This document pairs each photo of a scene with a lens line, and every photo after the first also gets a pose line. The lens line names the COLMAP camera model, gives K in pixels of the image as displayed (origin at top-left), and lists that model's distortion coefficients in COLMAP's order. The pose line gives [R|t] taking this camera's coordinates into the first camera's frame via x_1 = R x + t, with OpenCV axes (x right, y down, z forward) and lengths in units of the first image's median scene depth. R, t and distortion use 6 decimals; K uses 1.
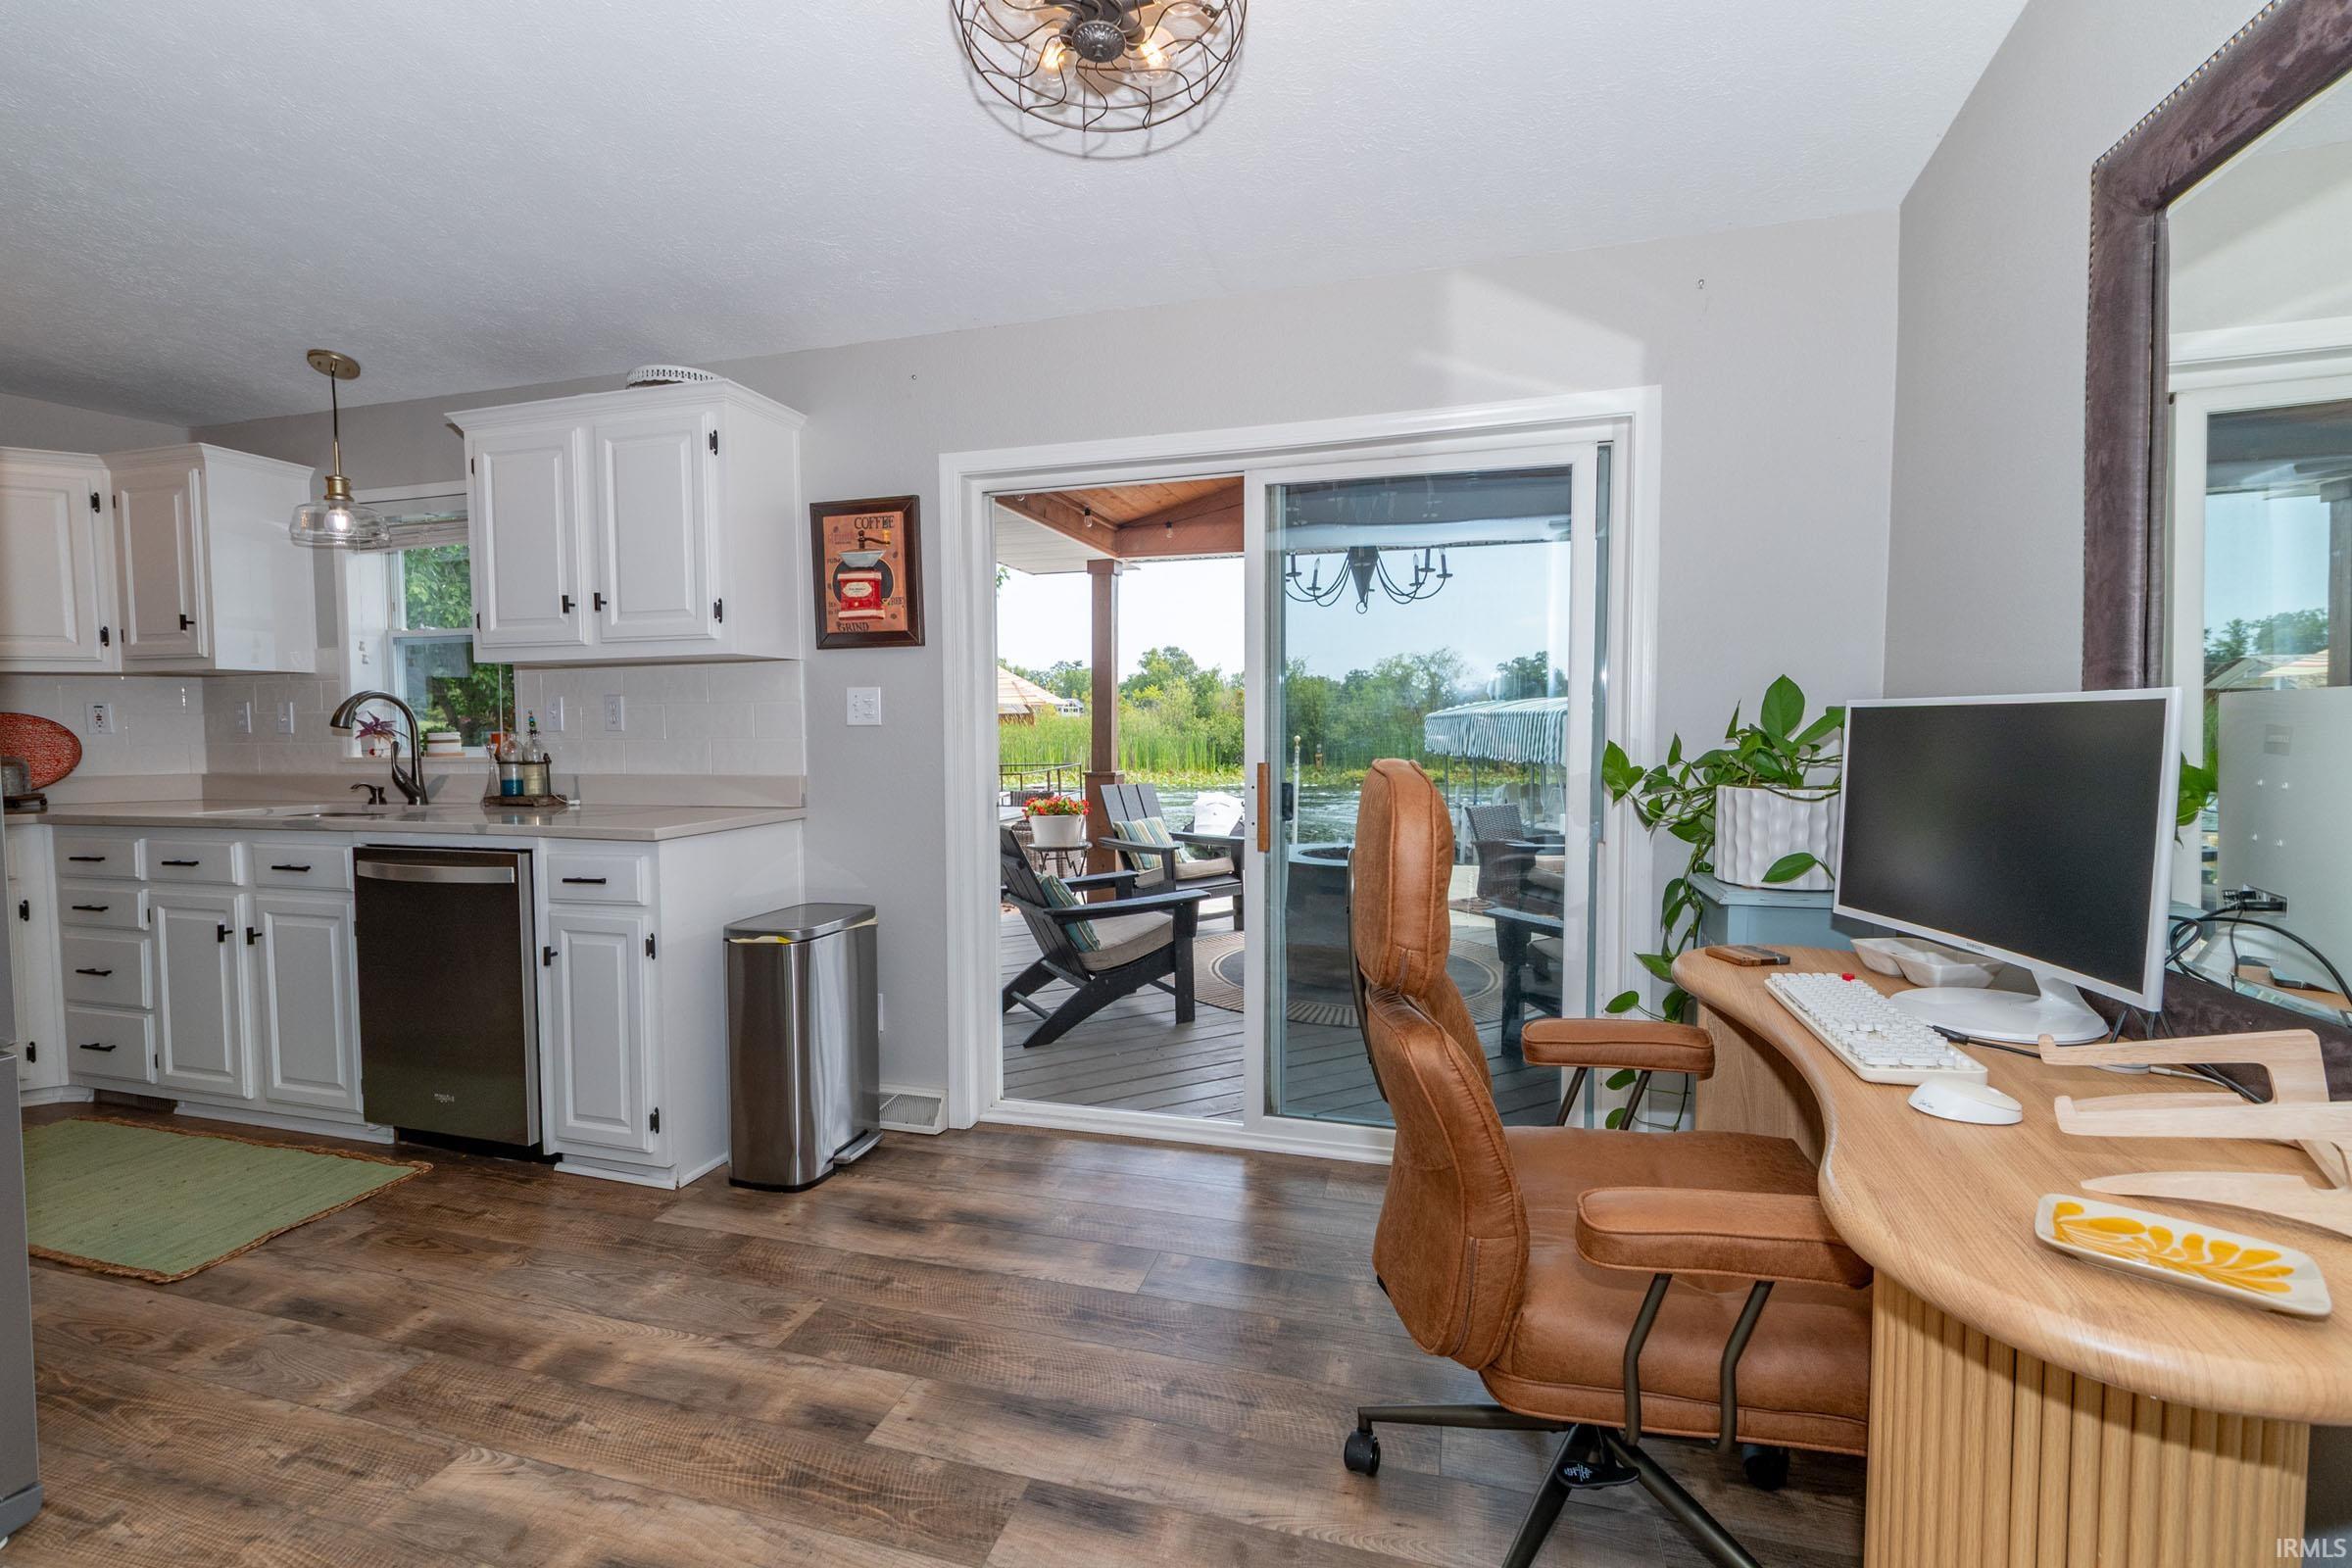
lens RADIAL K [[1037.1, 0, 1176.0], [0, 1037.1, 784.0], [0, 0, 1]] dist [-0.000929, 0.000105]
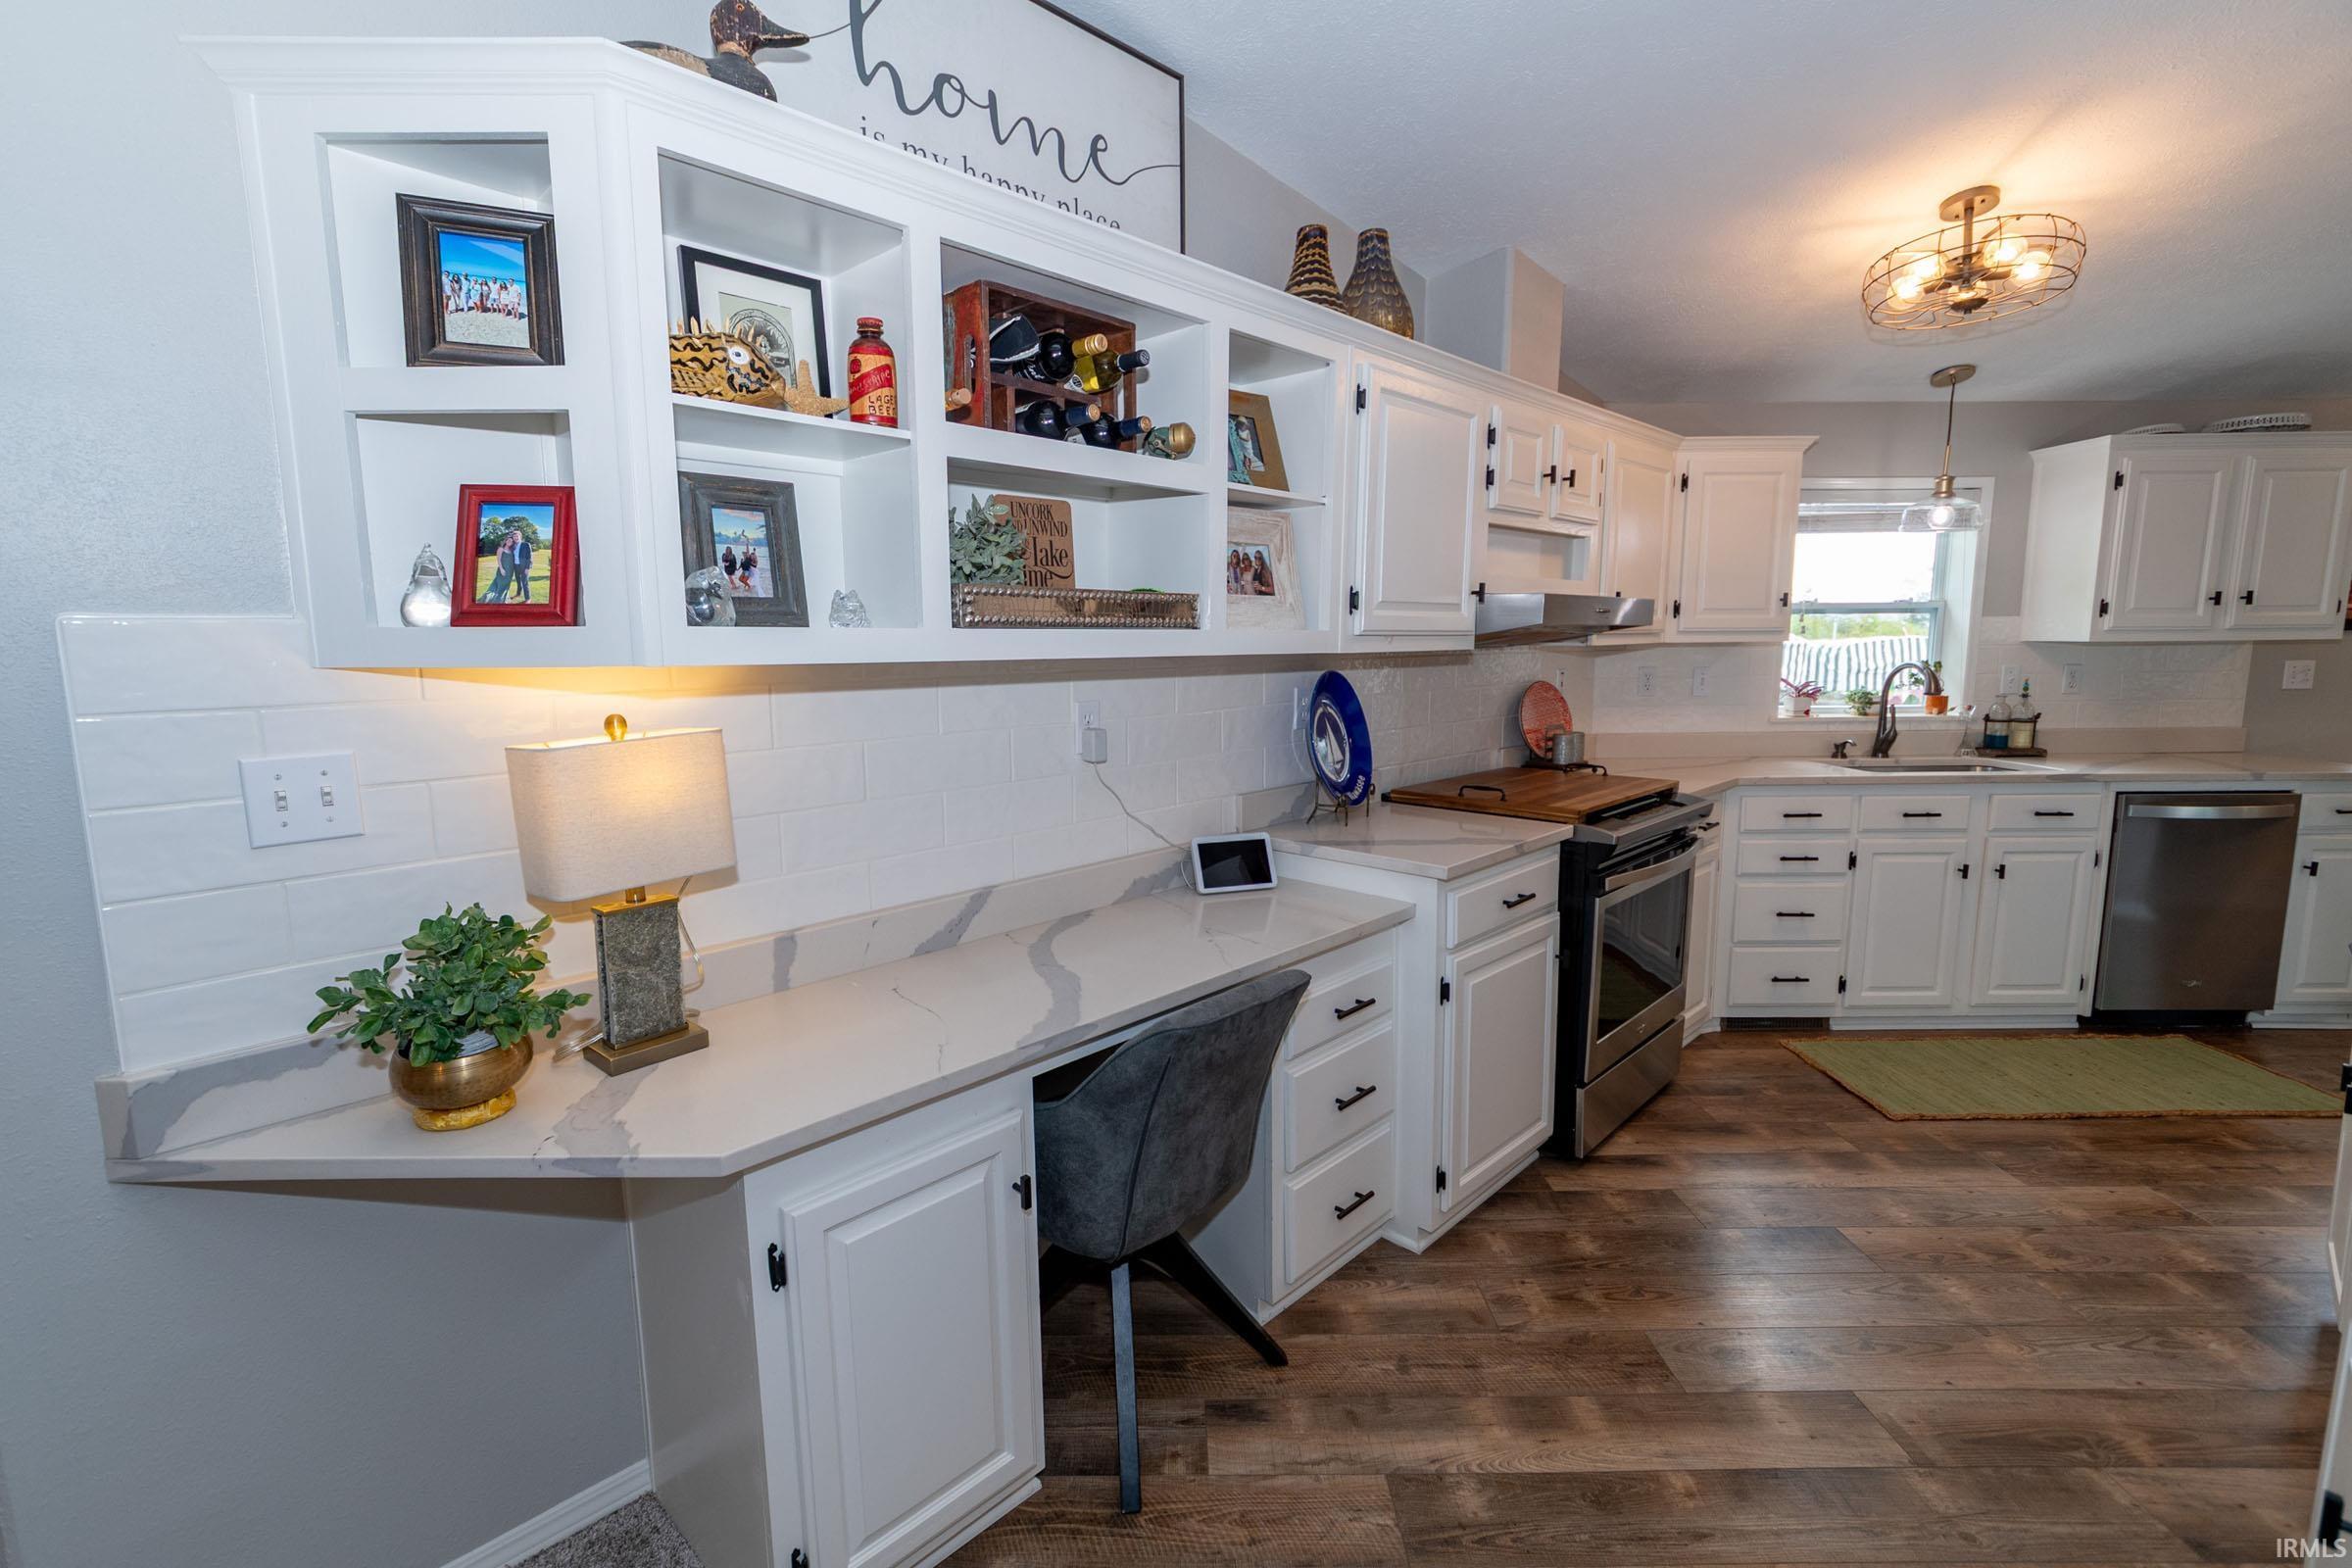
lens RADIAL K [[1019.1, 0, 1173.5], [0, 1019.1, 764.8], [0, 0, 1]] dist [-0.000228, 0.000181]
pose [[0.960070, -0.034855, 0.277581, -1.797740], [0.014197, 0.997000, 0.076087, -0.069449], [-0.279400, -0.069108, 0.957685, 0.140598]]
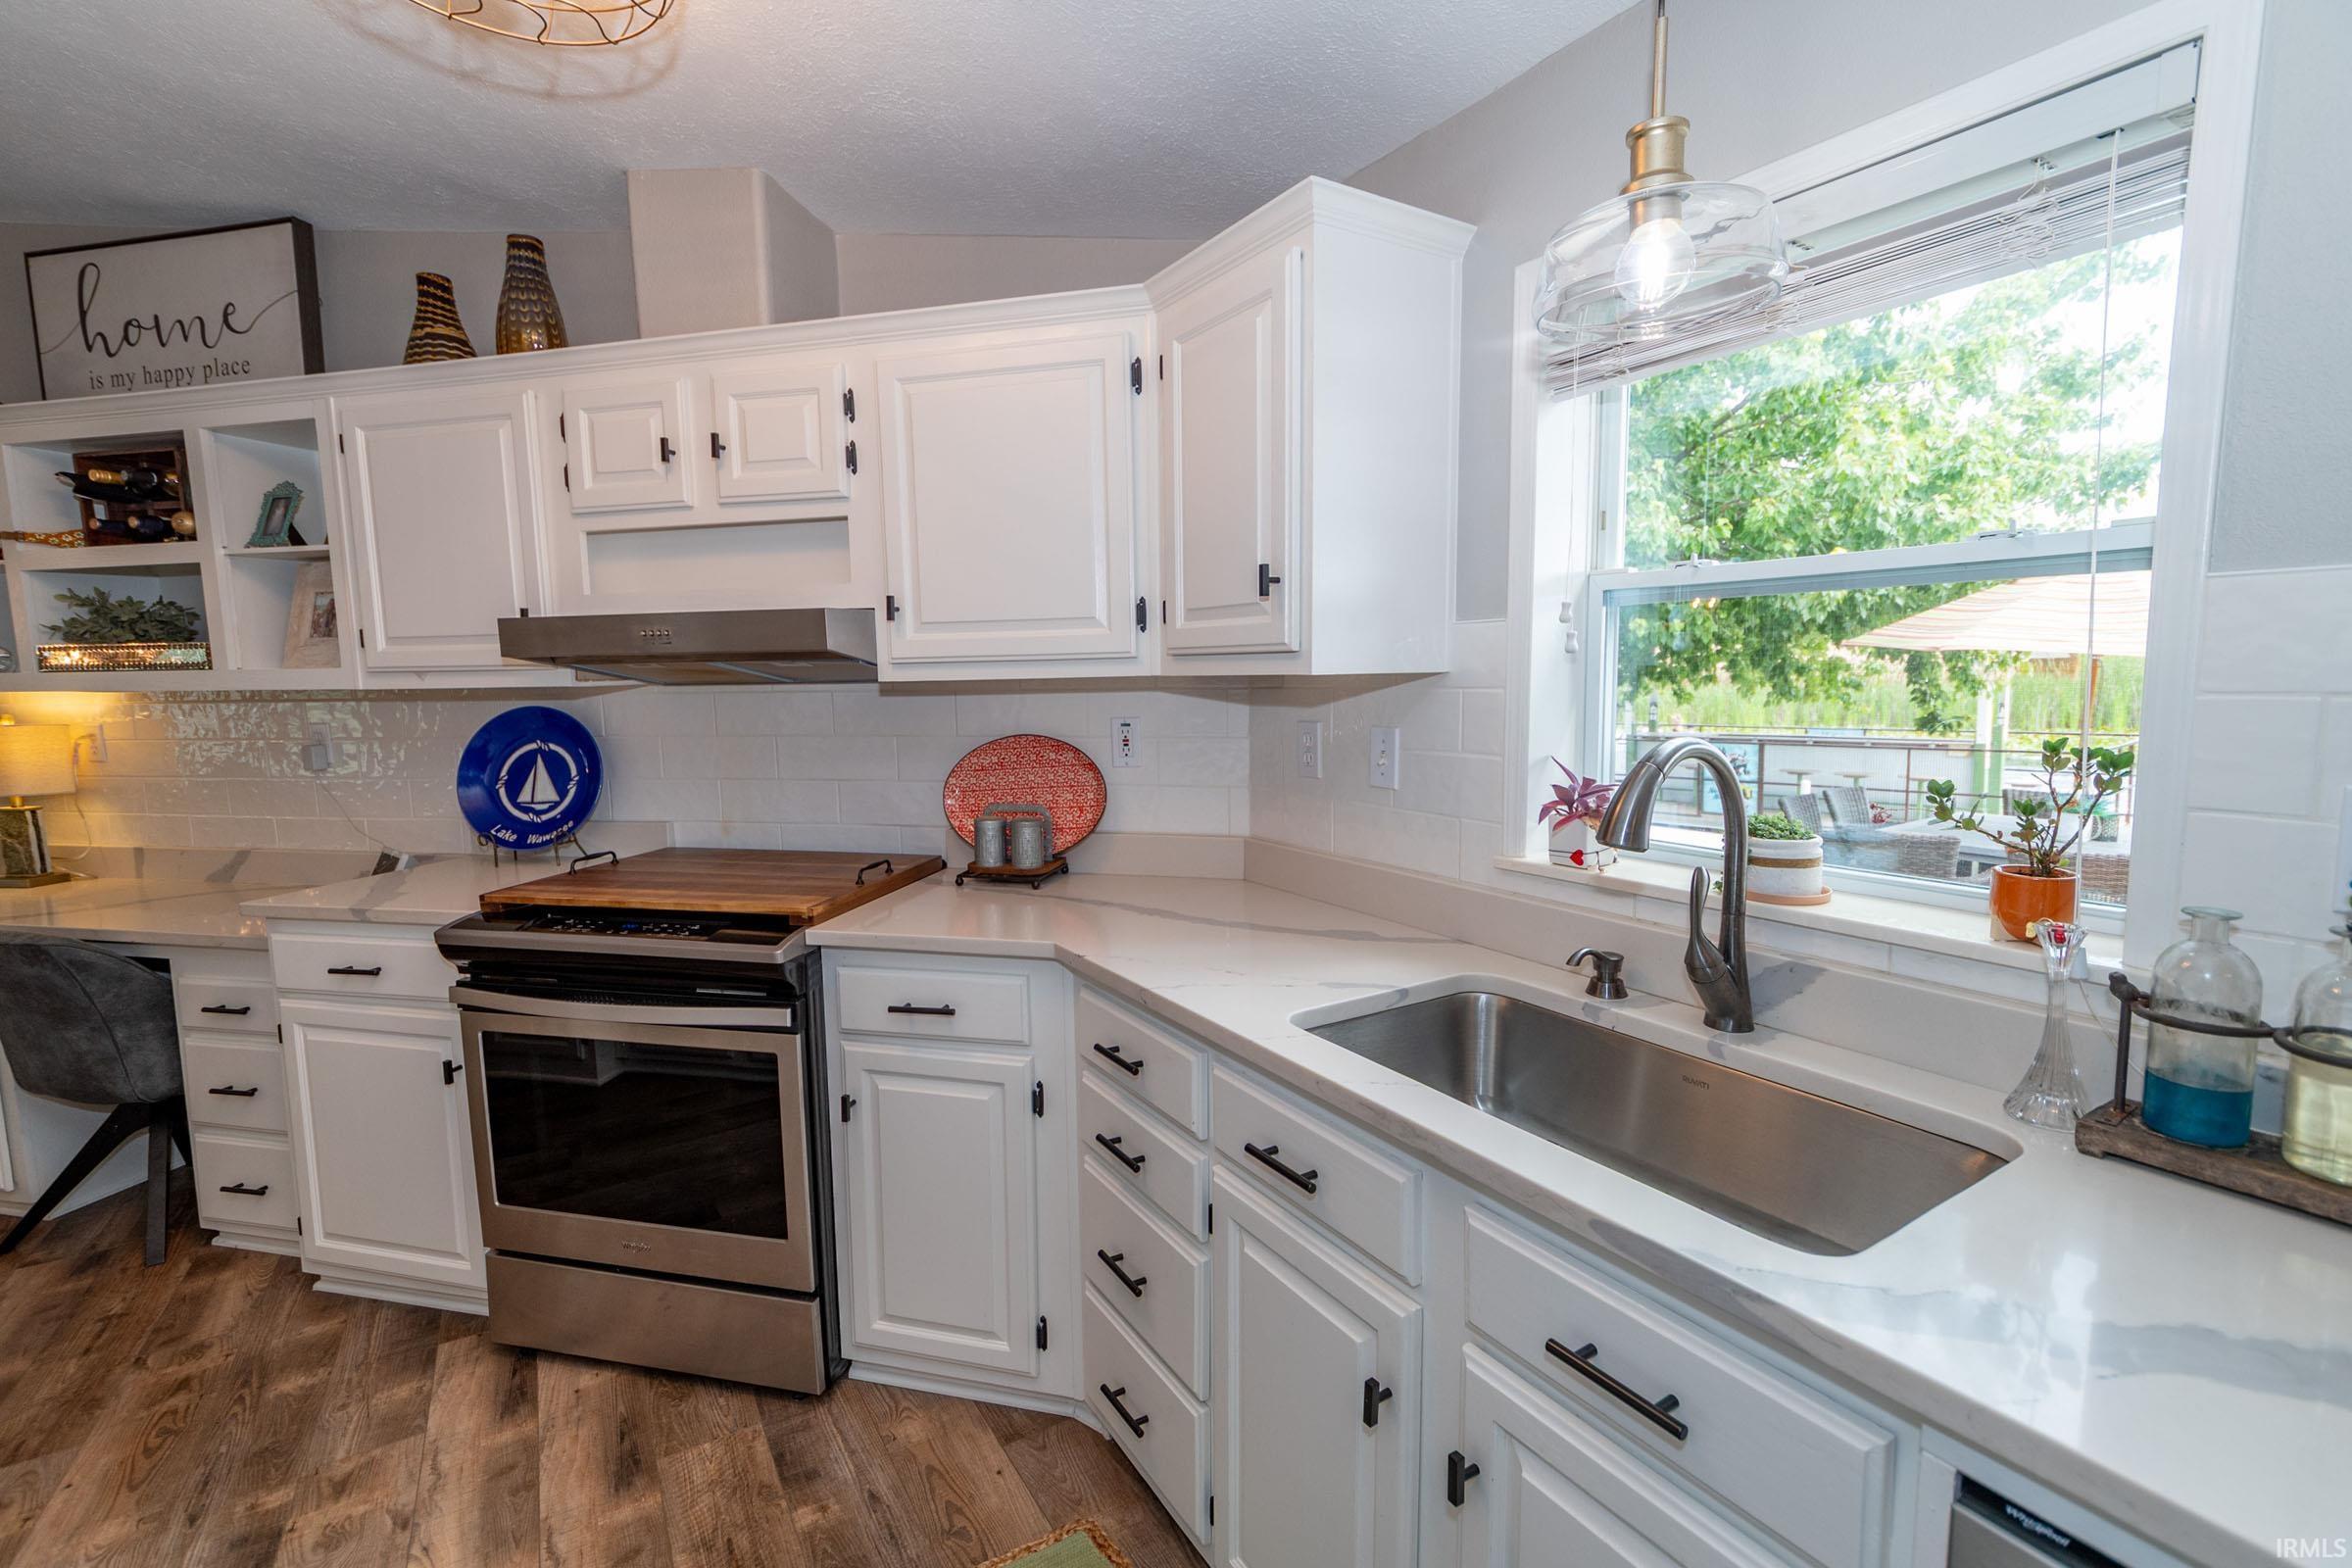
lens RADIAL K [[1017.6, 0, 1176.0], [0, 1017.6, 784.0], [0, 0, 1]] dist [0.001709, 0.000396]
pose [[0.745501, 0.068600, -0.662965, -0.645824], [-0.027488, 0.997007, 0.072255, -0.091511], [0.665937, -0.035642, 0.745156, 0.595145]]
